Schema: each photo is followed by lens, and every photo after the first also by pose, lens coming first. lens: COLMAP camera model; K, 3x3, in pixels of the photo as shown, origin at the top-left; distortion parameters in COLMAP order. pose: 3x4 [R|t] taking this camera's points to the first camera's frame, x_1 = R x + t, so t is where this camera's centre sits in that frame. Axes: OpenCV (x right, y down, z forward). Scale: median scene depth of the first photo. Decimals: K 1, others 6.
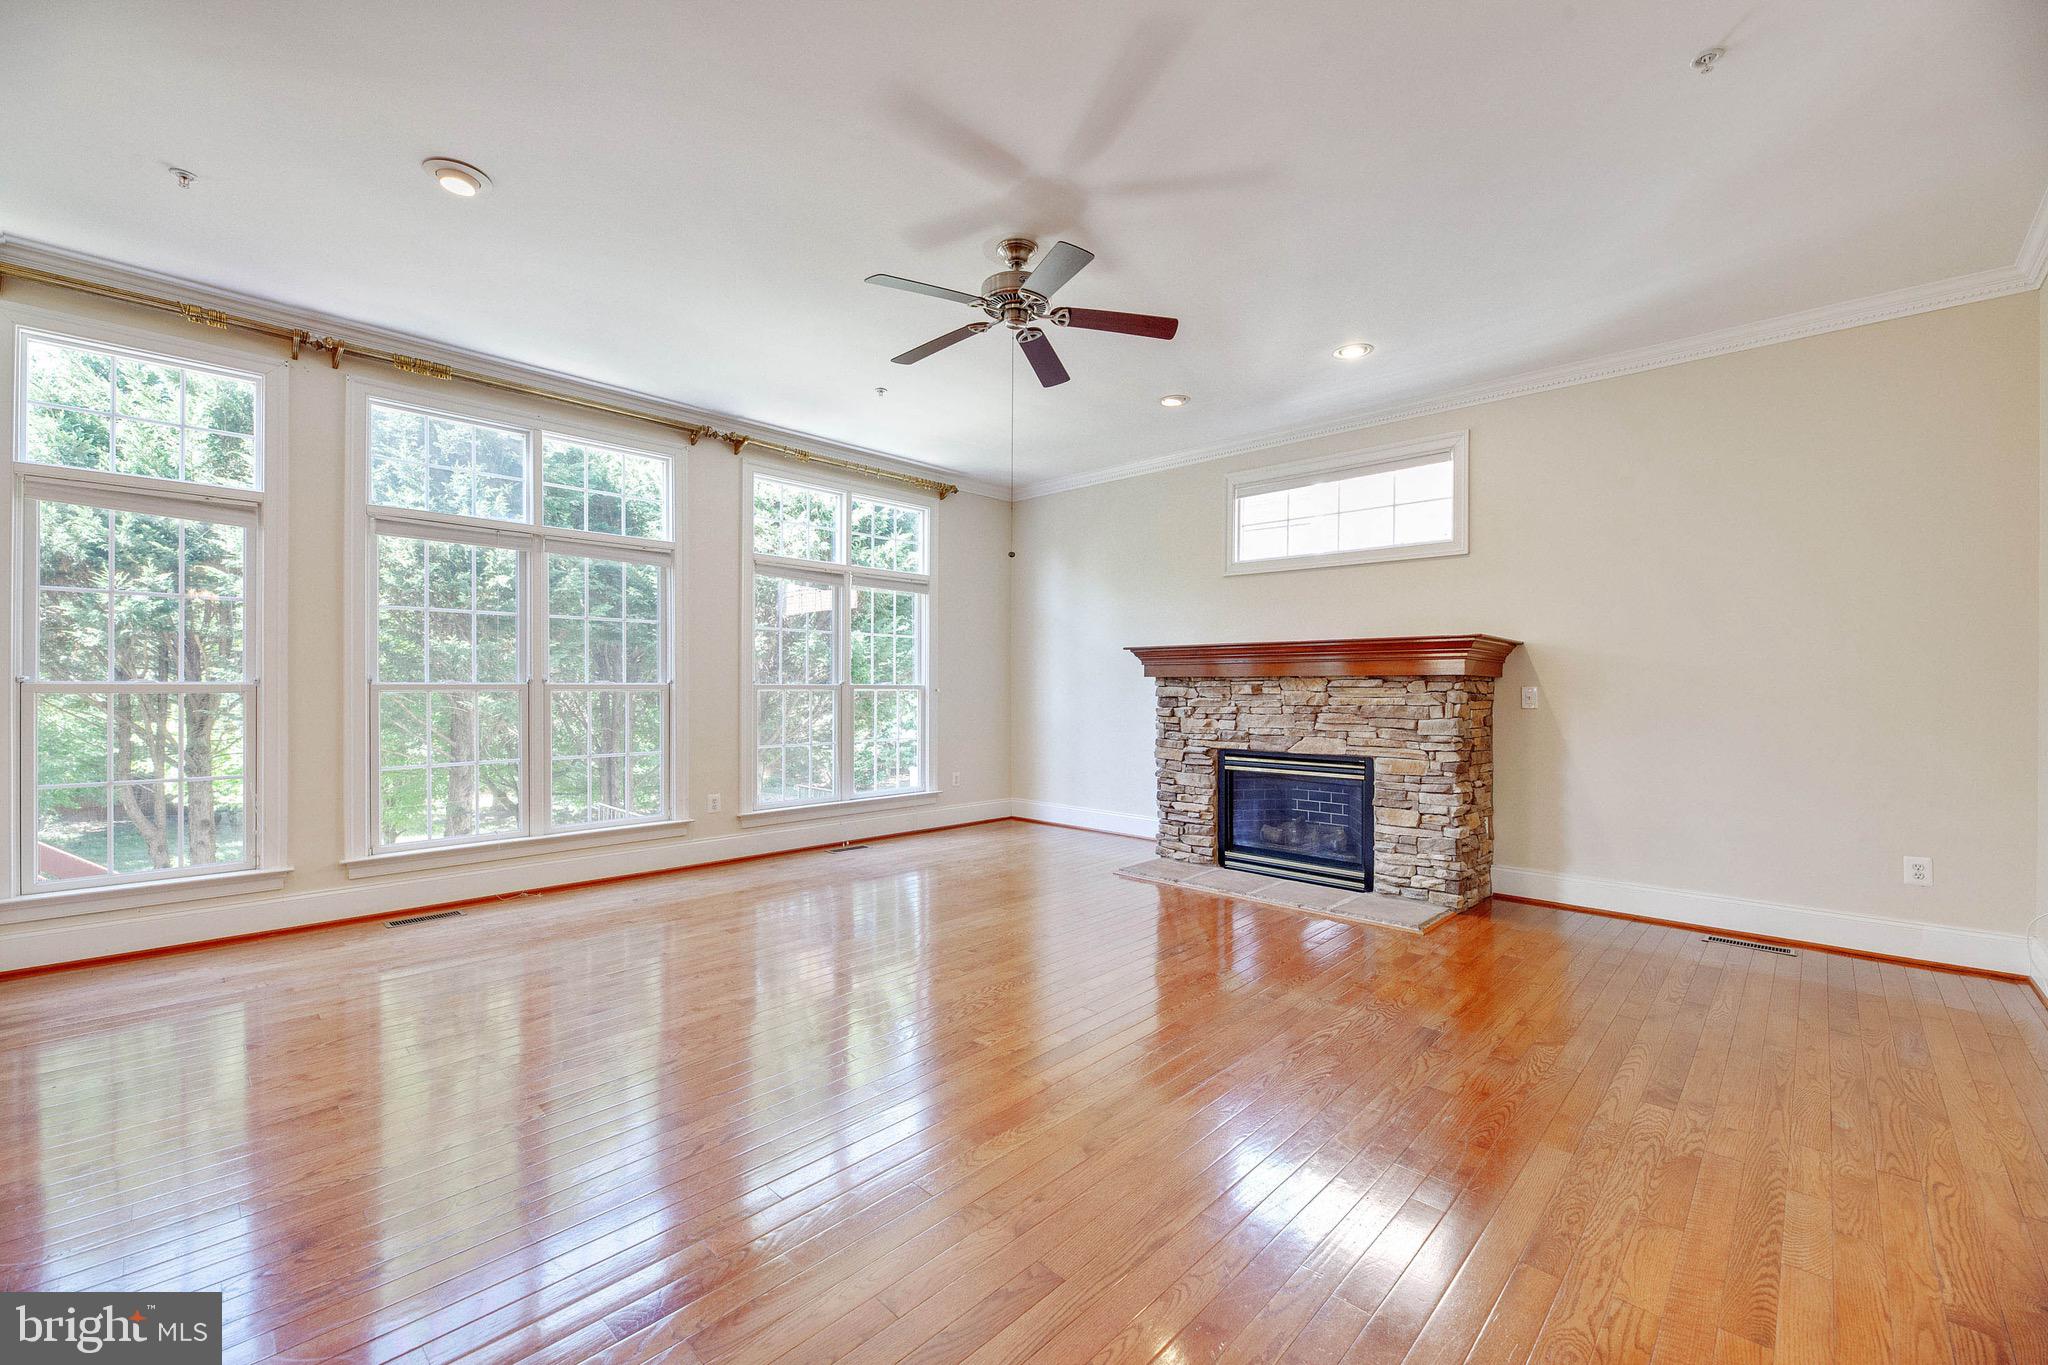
lens RADIAL K [[832.0, 0, 1012.5], [0, 832.0, 684.2], [0, 0, 1]] dist [-0.001843, 0.000157]
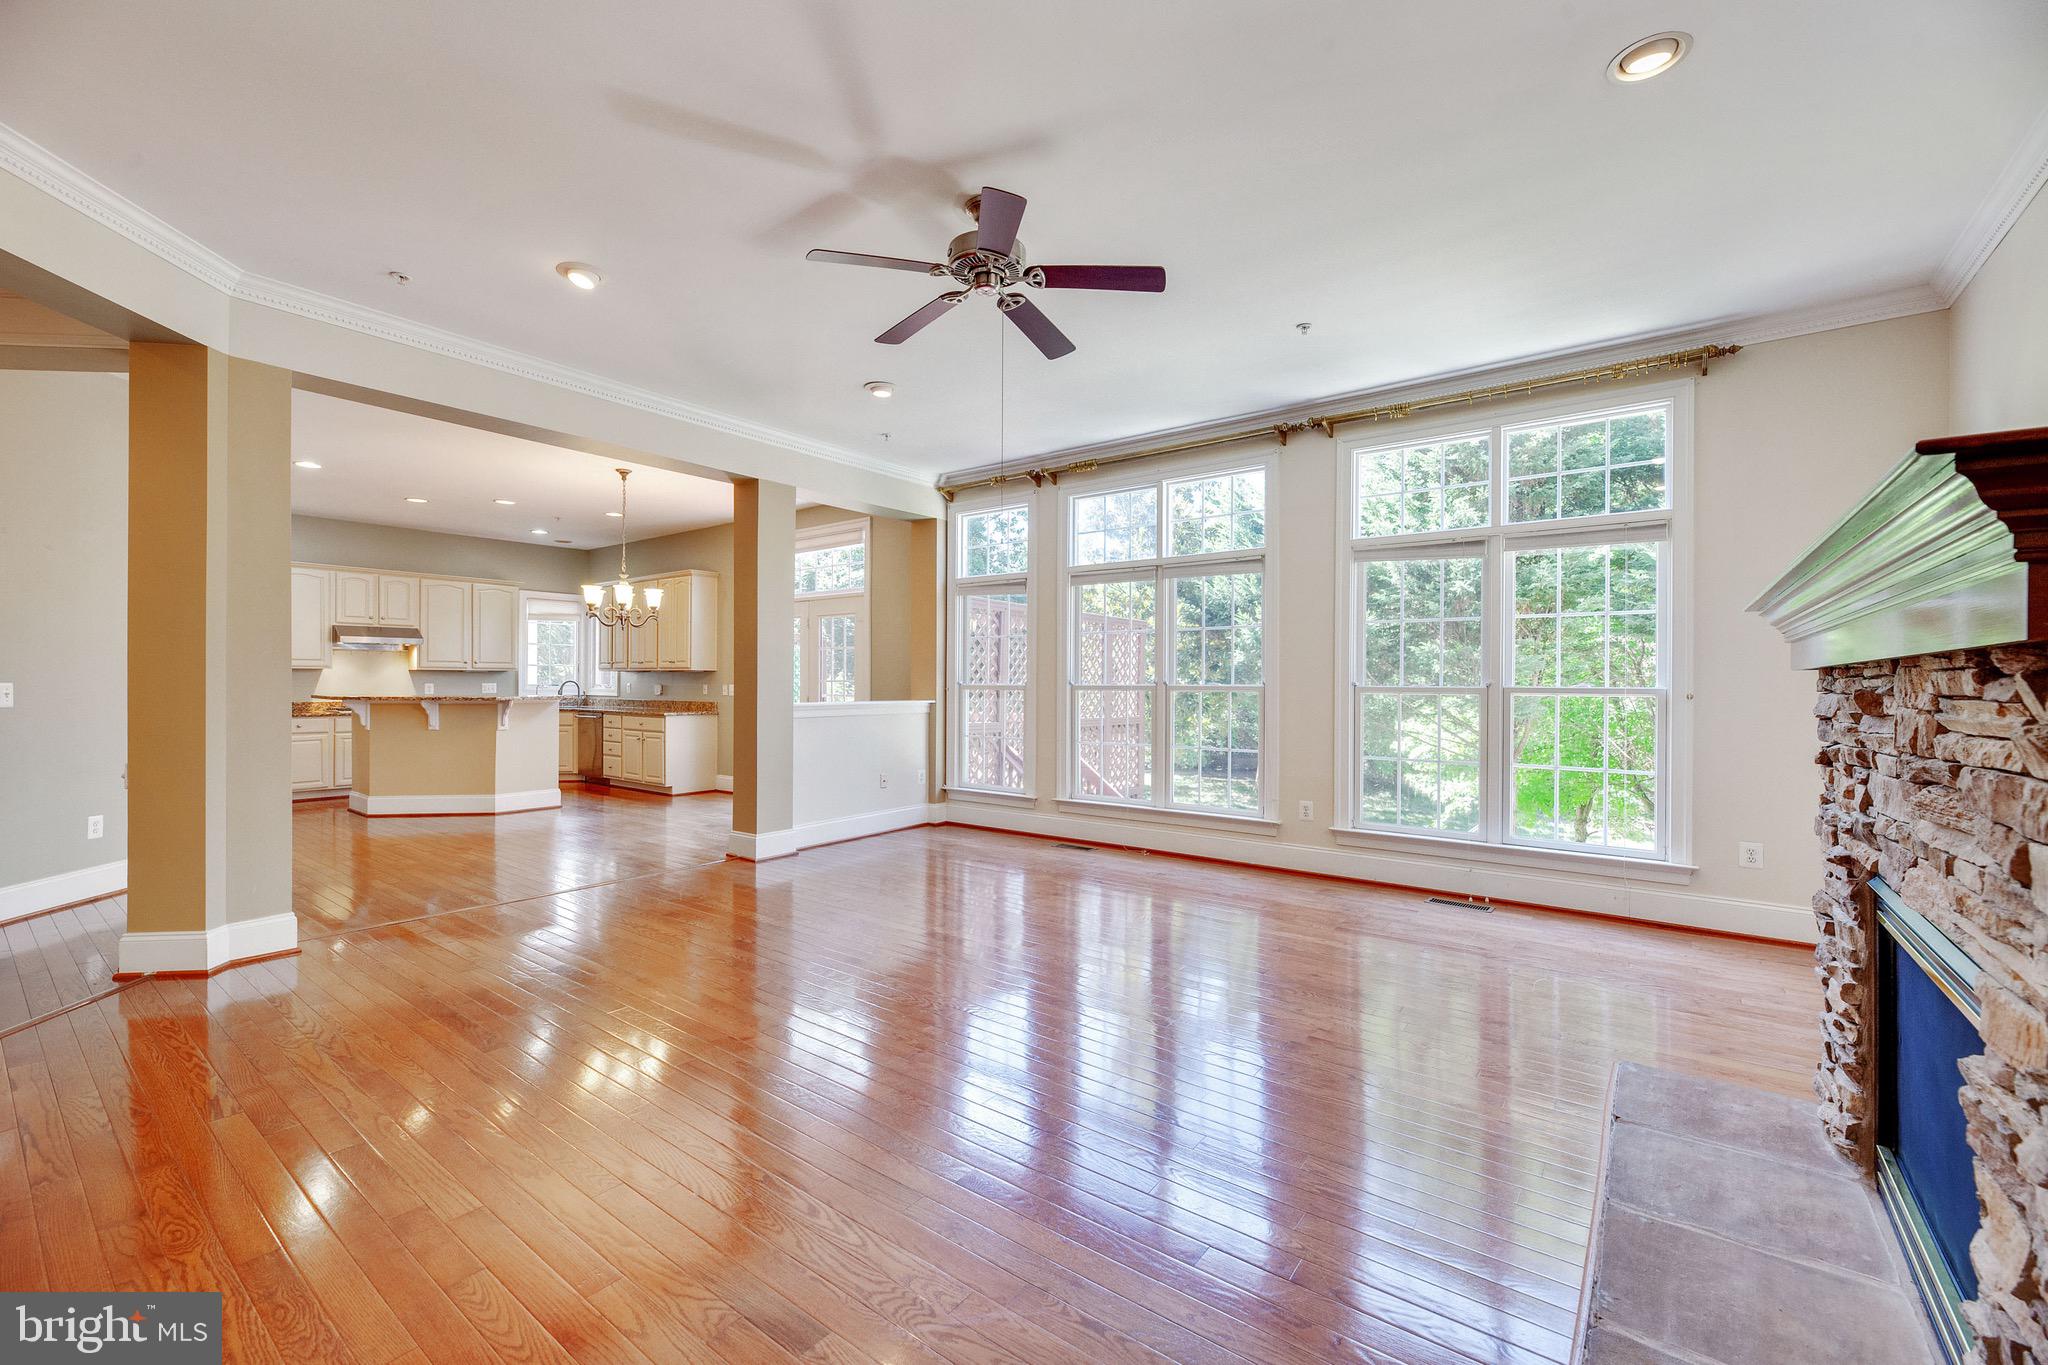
lens RADIAL K [[832.0, 0, 1025.1], [0, 832.0, 685.1], [0, 0, 1]] dist [-0.001843, 0.000157]
pose [[0.119573, -0.001779, -0.992824, 0.551345], [-0.005107, 0.999984, -0.002407, 0.002695], [0.992812, 0.005359, 0.119562, 0.562385]]
